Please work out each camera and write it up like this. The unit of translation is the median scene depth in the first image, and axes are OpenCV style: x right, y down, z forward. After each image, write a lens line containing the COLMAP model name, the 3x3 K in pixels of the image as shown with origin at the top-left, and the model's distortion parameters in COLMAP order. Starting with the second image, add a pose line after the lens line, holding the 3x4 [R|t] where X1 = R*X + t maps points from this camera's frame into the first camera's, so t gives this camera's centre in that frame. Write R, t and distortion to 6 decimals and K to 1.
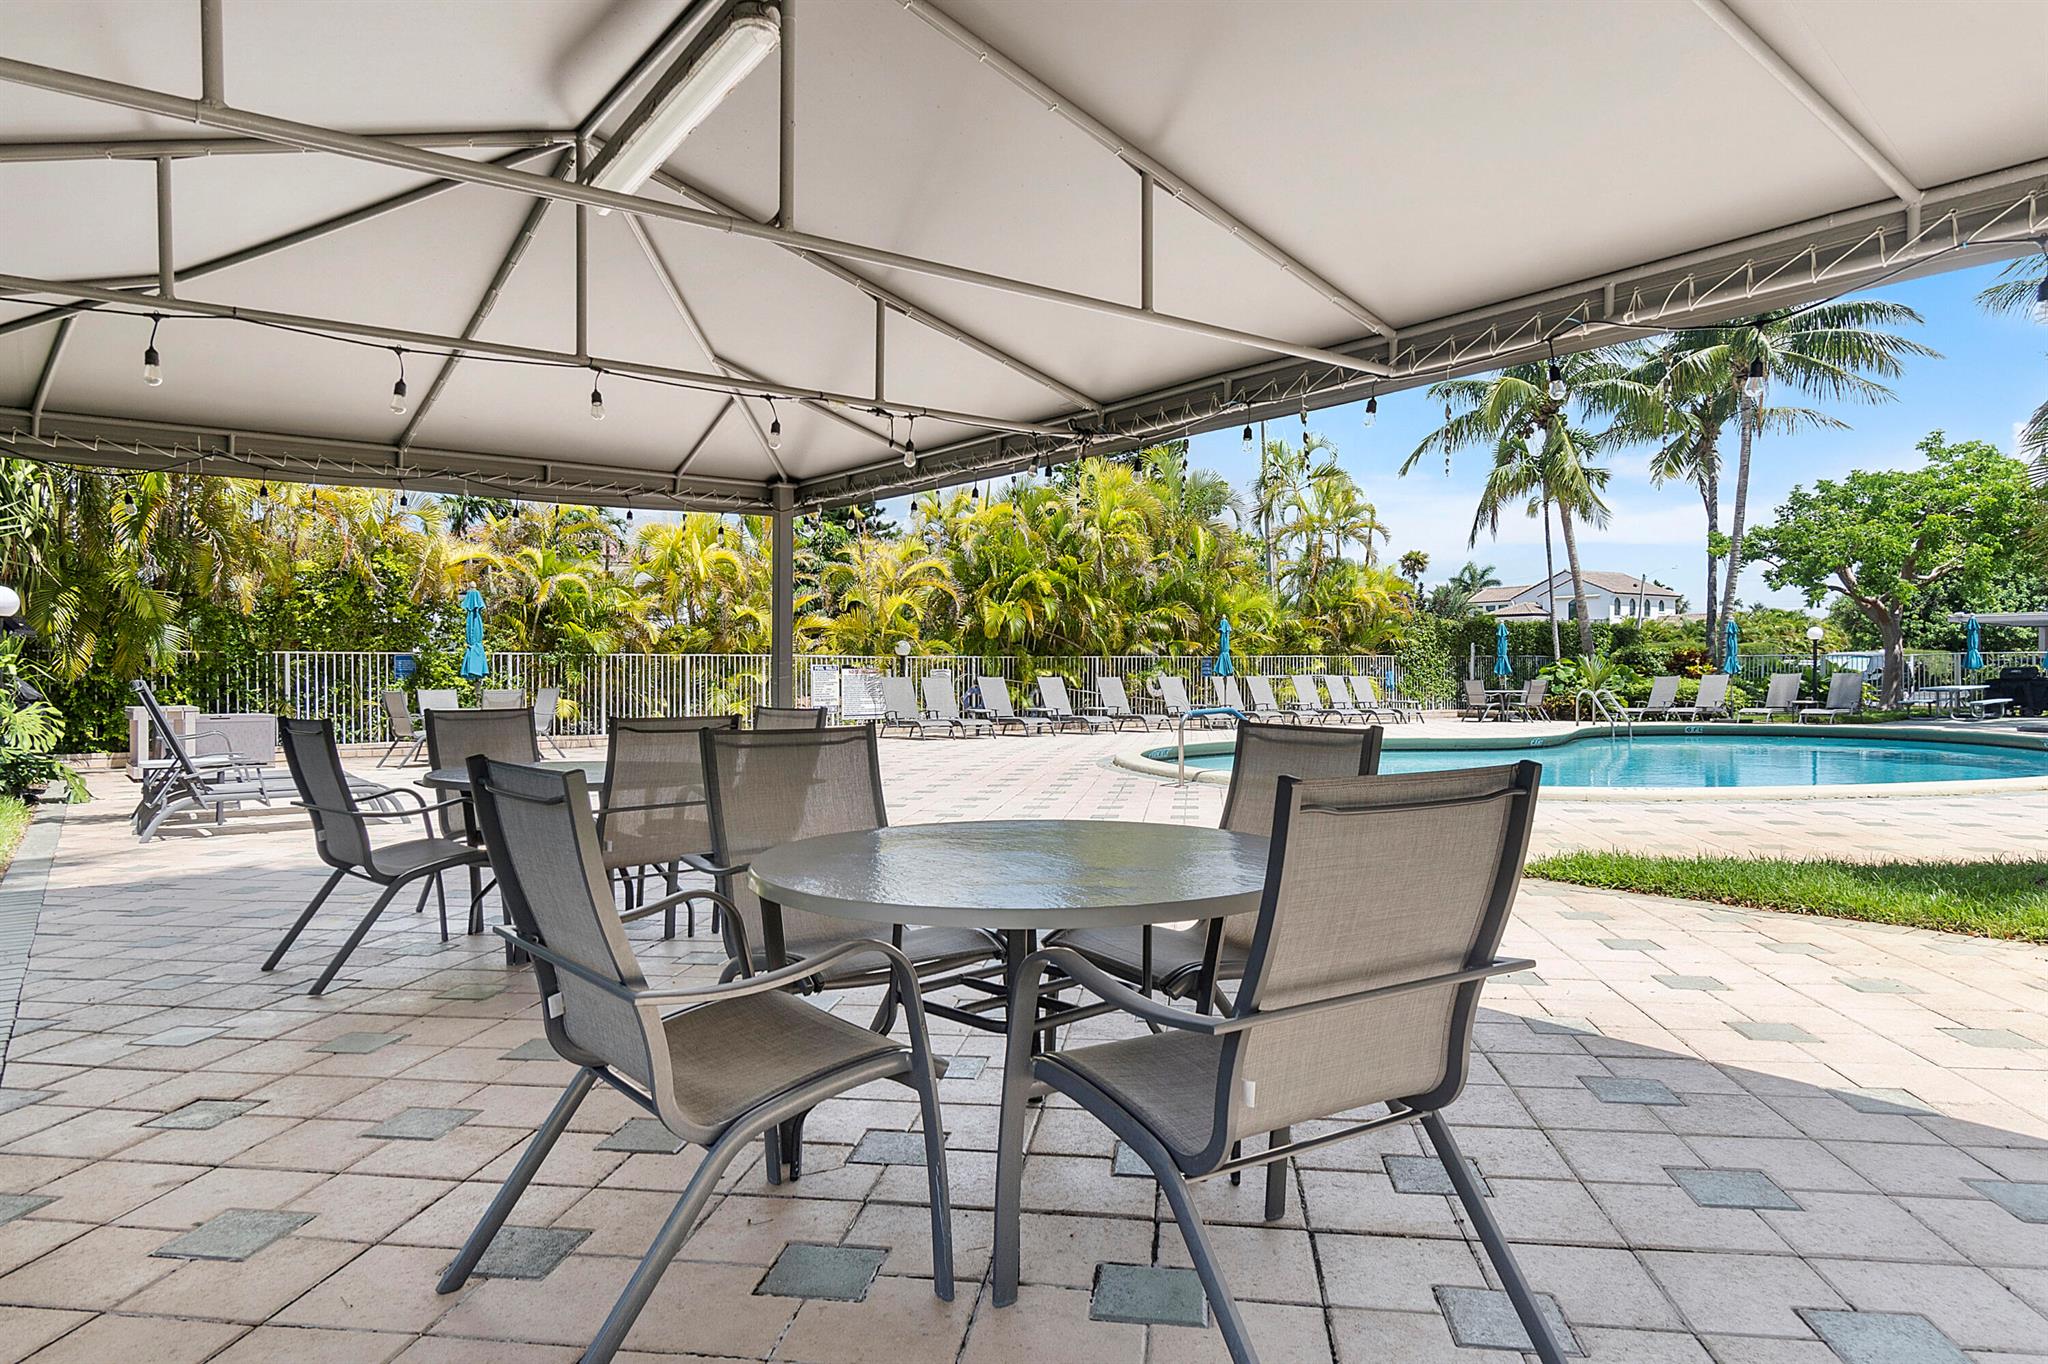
lens RADIAL K [[1255.3, 0, 1025.4], [0, 1255.3, 671.4], [0, 0, 1]] dist [0.006672, -0.000502]
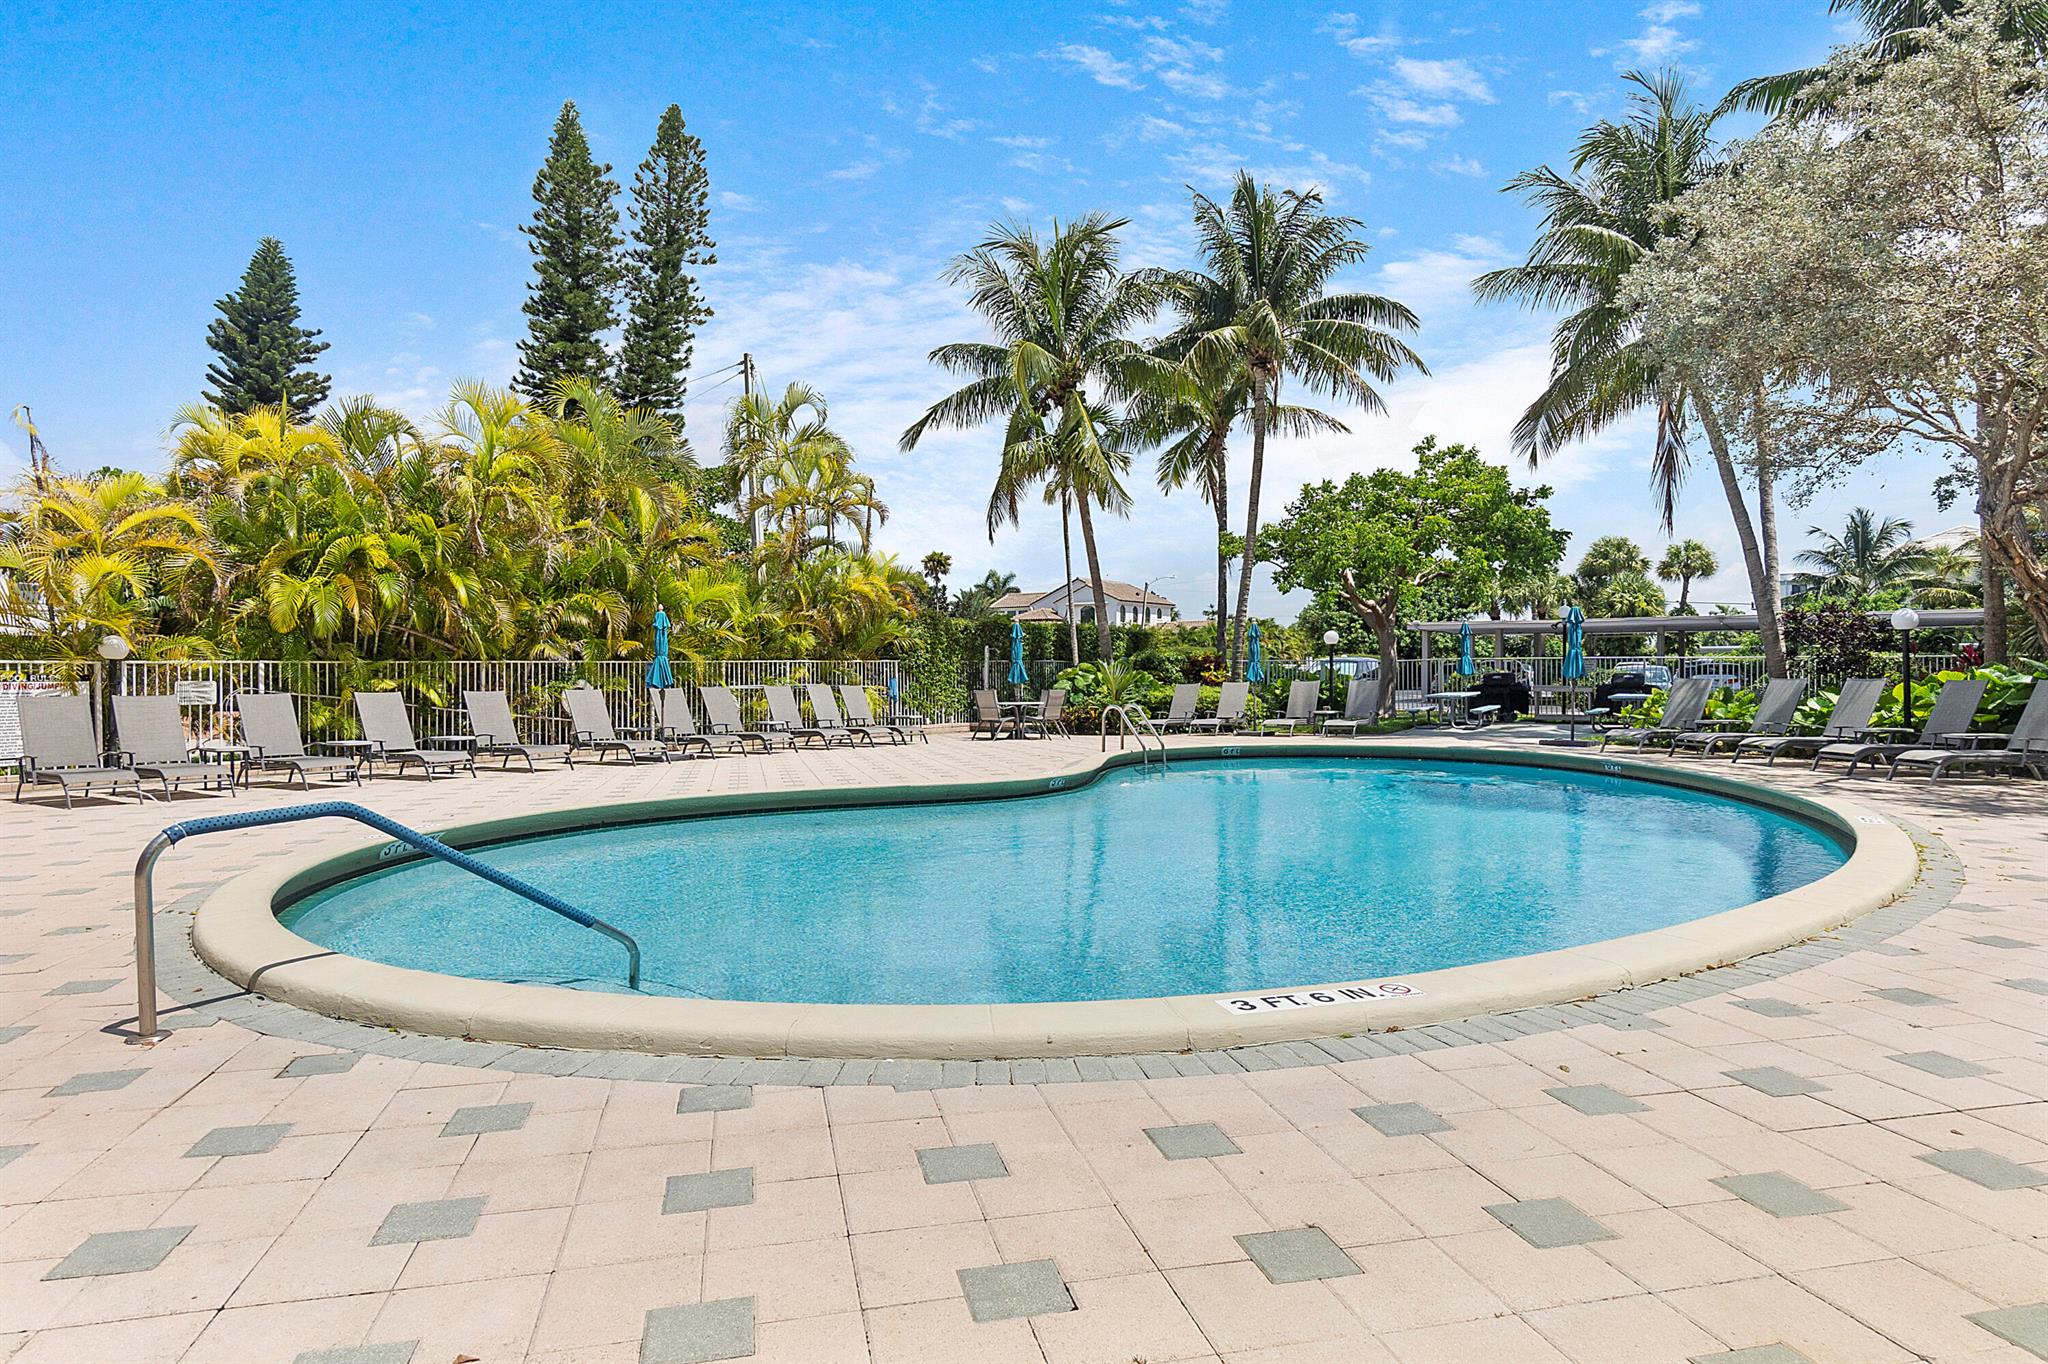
lens RADIAL K [[1141.2, 0, 1022.2], [0, 1141.2, 678.7], [0, 0, 1]] dist [0.004126, 0.000312]
pose [[0.935592, -0.004227, 0.353058, 0.105722], [0.002213, 0.999979, 0.006107, -0.004806], [-0.353077, -0.004932, 0.935581, 0.265834]]
